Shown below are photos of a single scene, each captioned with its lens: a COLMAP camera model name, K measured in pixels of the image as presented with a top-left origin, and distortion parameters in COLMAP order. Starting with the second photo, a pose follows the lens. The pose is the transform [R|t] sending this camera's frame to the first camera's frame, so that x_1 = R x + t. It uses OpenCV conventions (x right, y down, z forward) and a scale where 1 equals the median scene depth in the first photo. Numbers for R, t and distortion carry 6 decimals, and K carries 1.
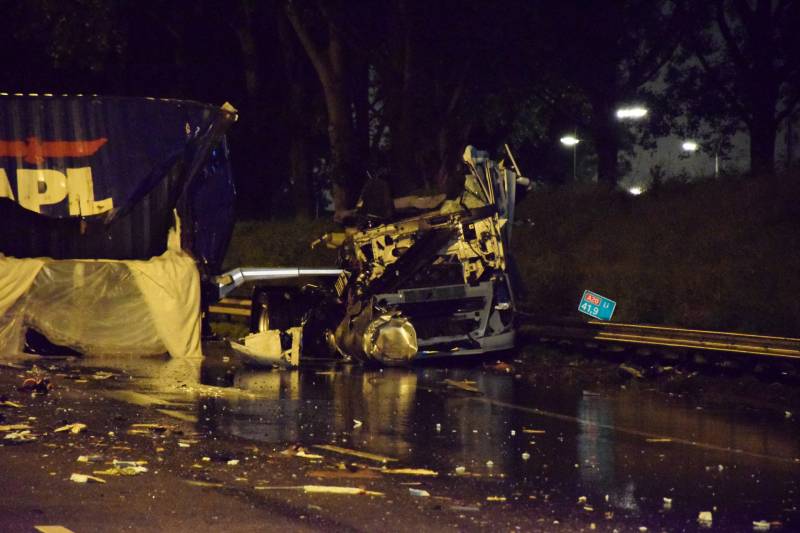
lens RADIAL K [[1468.8, 0, 400.0], [0, 1468.8, 266.5], [0, 0, 1]] dist [0.338180, 0.361435]
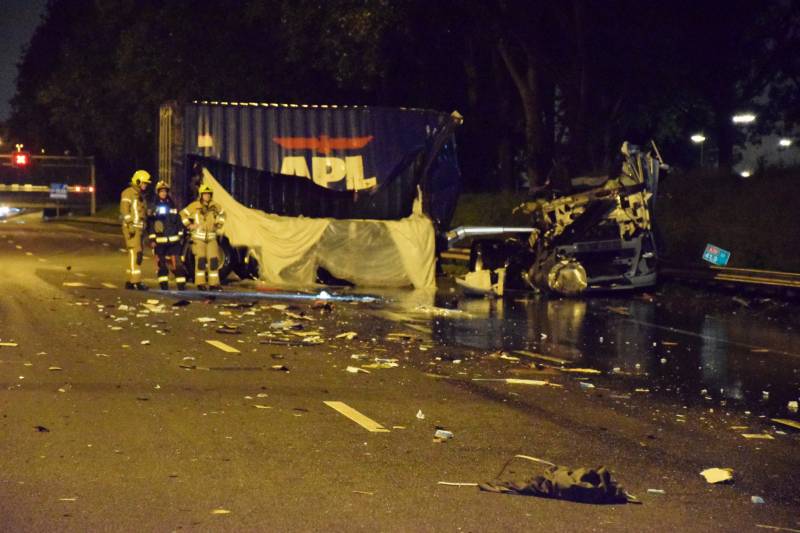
lens RADIAL K [[1468.8, 0, 400.0], [0, 1468.8, 266.5], [0, 0, 1]] dist [0.338180, 0.361435]
pose [[0.990686, 0.013143, -0.135528, 0.026106], [-0.008983, 0.999471, 0.031264, -0.004434], [0.135867, -0.029755, 0.990280, -0.433857]]
